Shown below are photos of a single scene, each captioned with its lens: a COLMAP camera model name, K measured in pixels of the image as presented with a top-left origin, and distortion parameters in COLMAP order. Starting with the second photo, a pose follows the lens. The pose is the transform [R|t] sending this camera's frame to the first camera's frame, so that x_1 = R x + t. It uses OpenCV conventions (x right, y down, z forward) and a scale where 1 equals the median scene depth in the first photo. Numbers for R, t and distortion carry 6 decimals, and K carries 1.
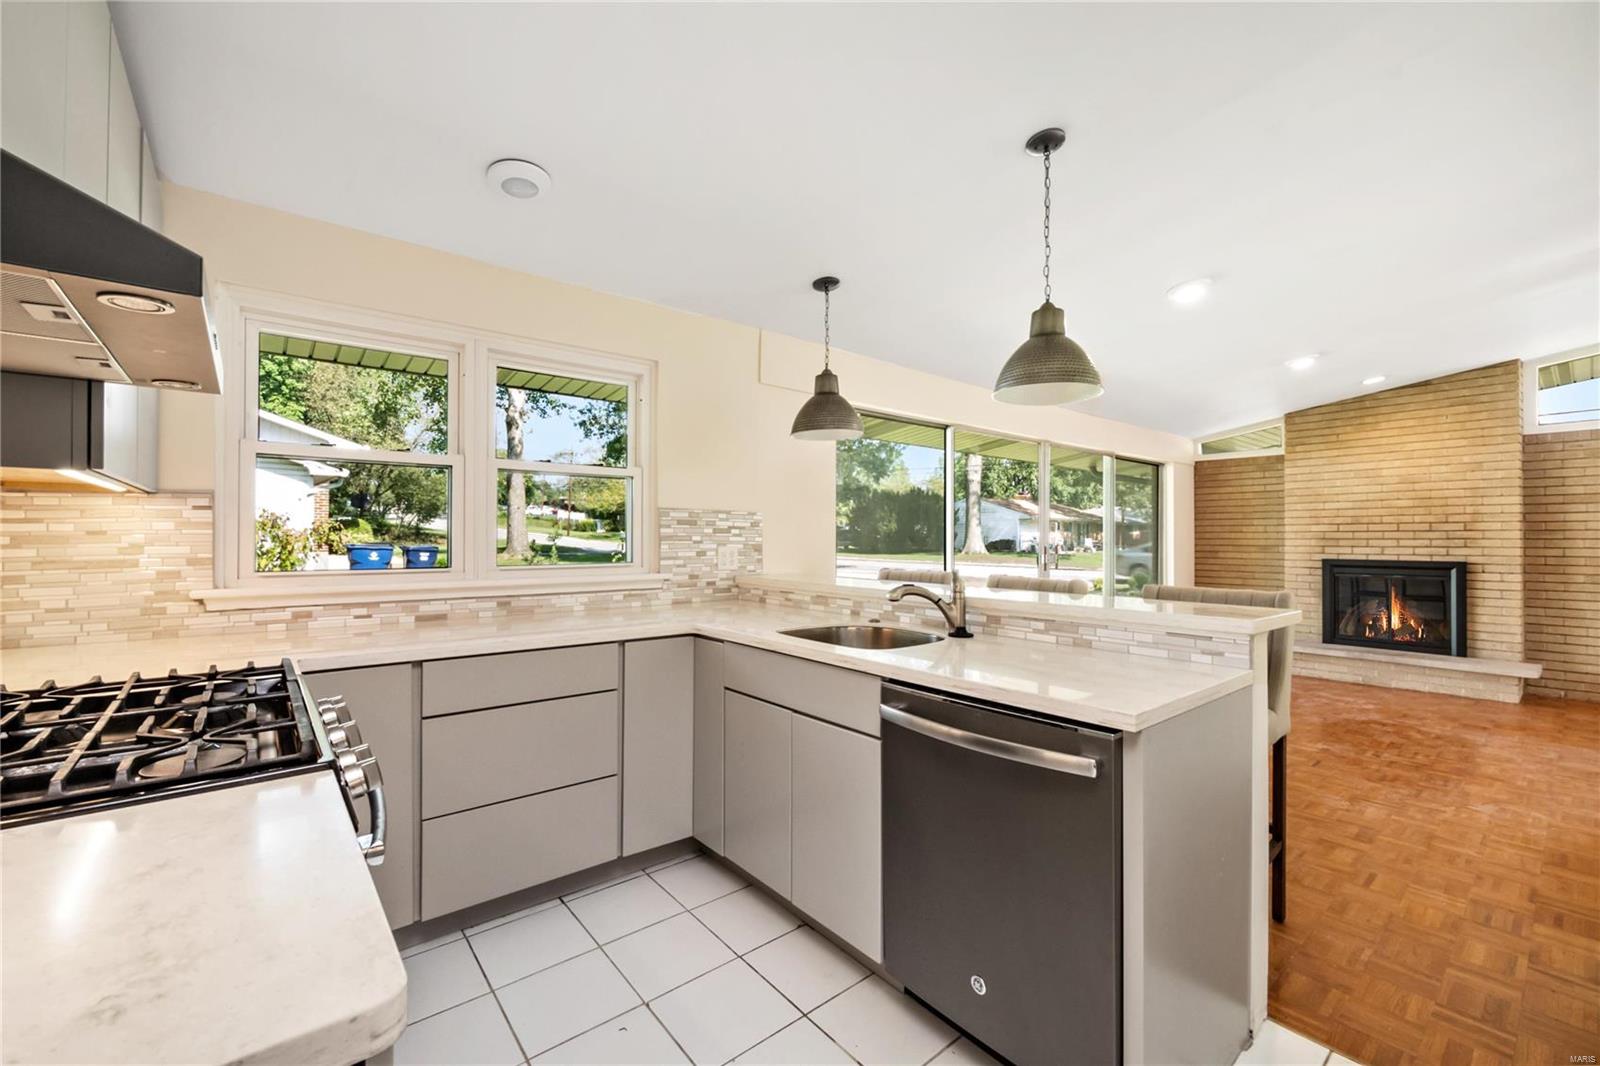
lens RADIAL K [[659.3, 0, 805.8], [0, 659.3, 536.6], [0, 0, 1]] dist [-0.000809, -0.000318]
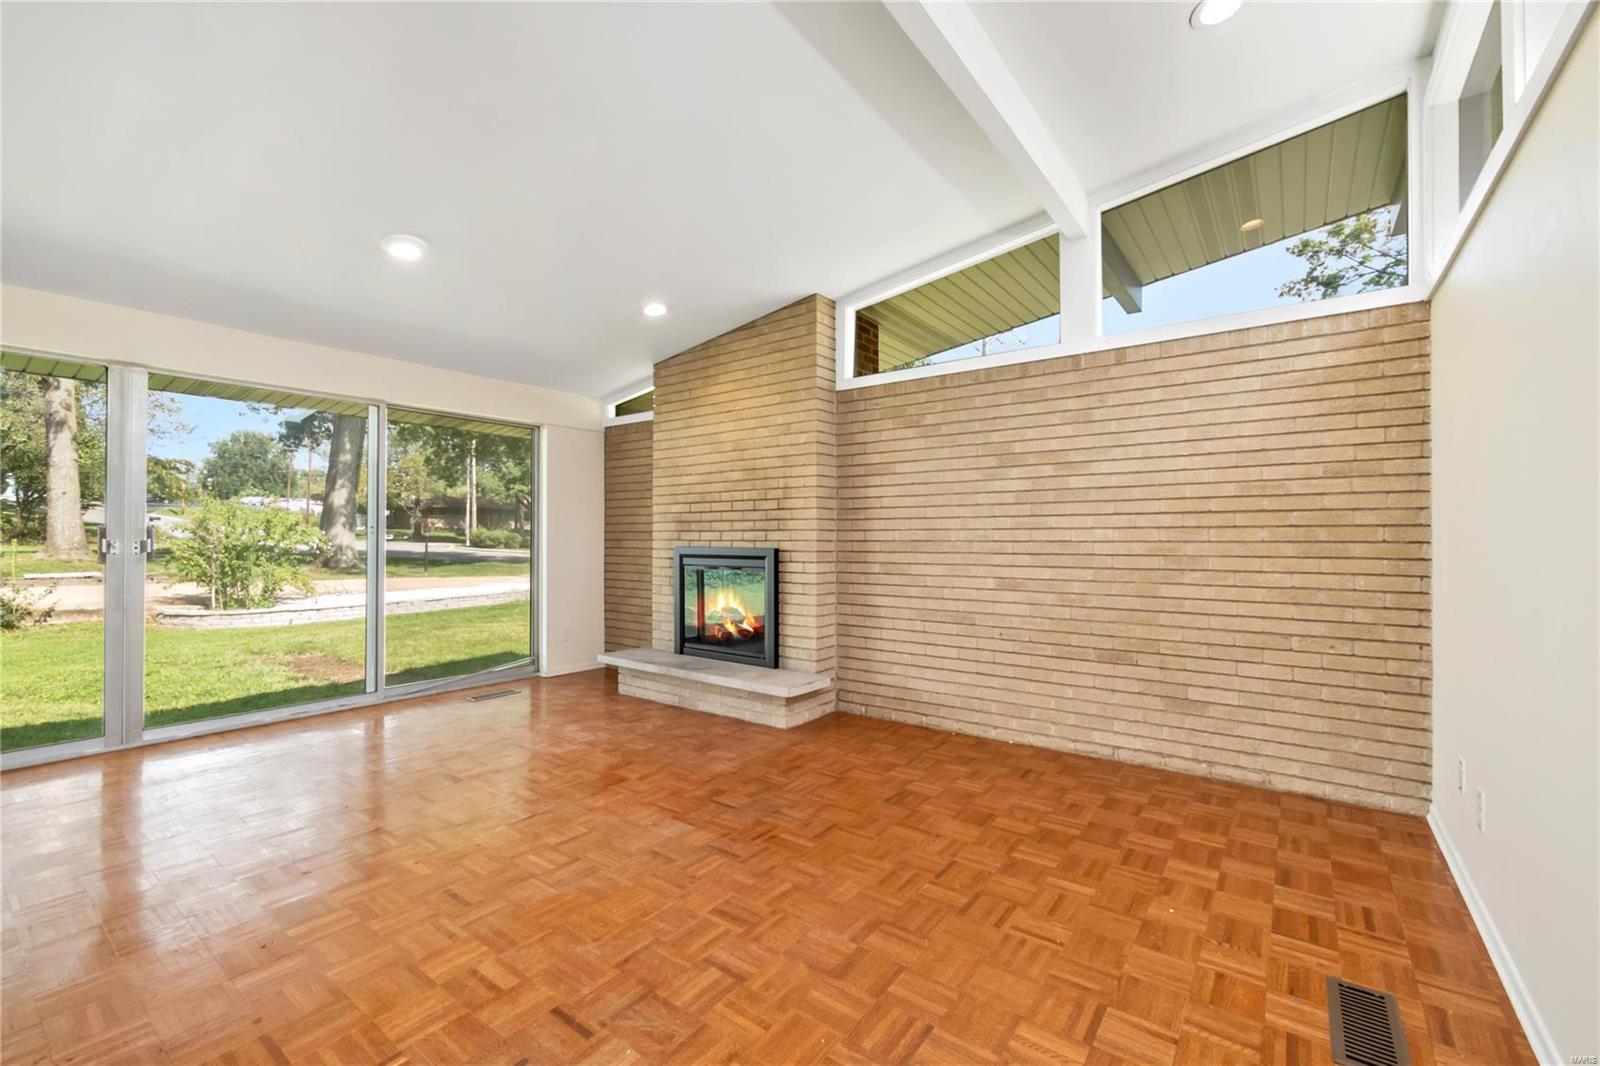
lens RADIAL K [[659.3, 0, 811.0], [0, 659.3, 531.2], [0, 0, 1]] dist [-0.000809, -0.000318]
pose [[0.971518, 0.002570, 0.236952, 1.425342], [-0.000873, 0.999973, -0.007265, 0.038691], [-0.236965, 0.006851, 0.971494, 0.363149]]
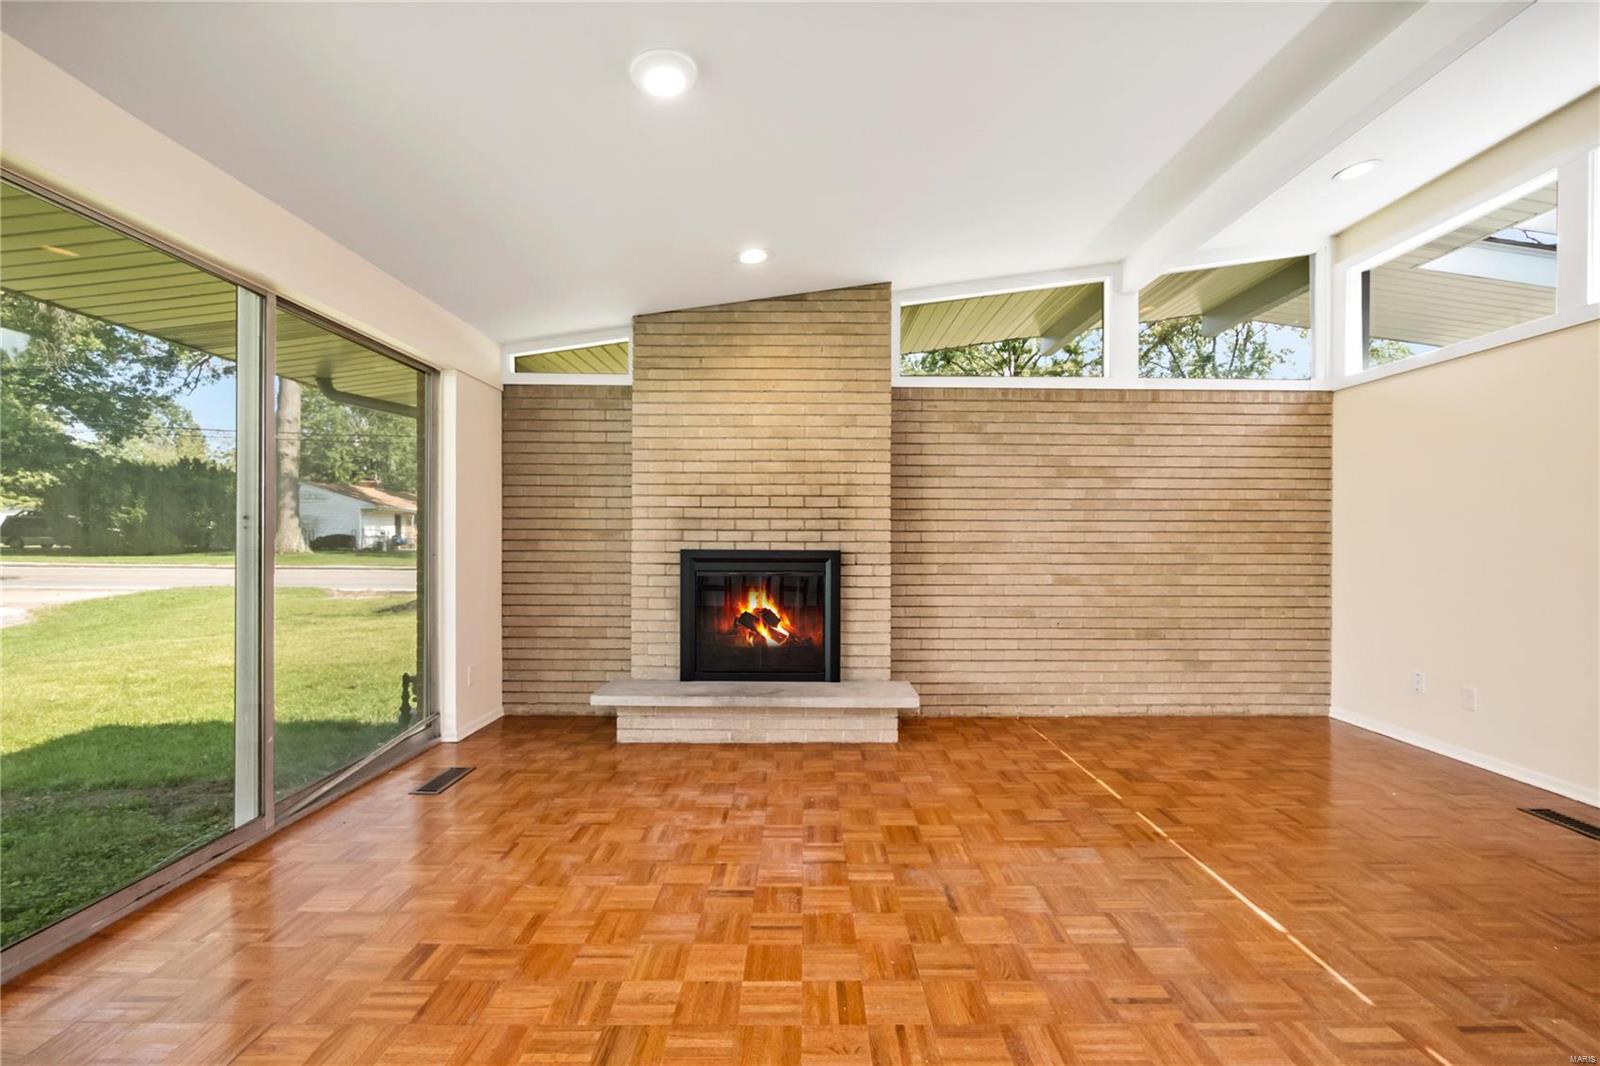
lens RADIAL K [[659.3, 0, 807.4], [0, 659.3, 537.0], [0, 0, 1]] dist [-0.000809, -0.000318]
pose [[0.638448, 0.003487, 0.769657, 0.700410], [-0.006110, 0.999981, 0.000537, 0.039176], [-0.769641, -0.005045, 0.638457, 0.940548]]
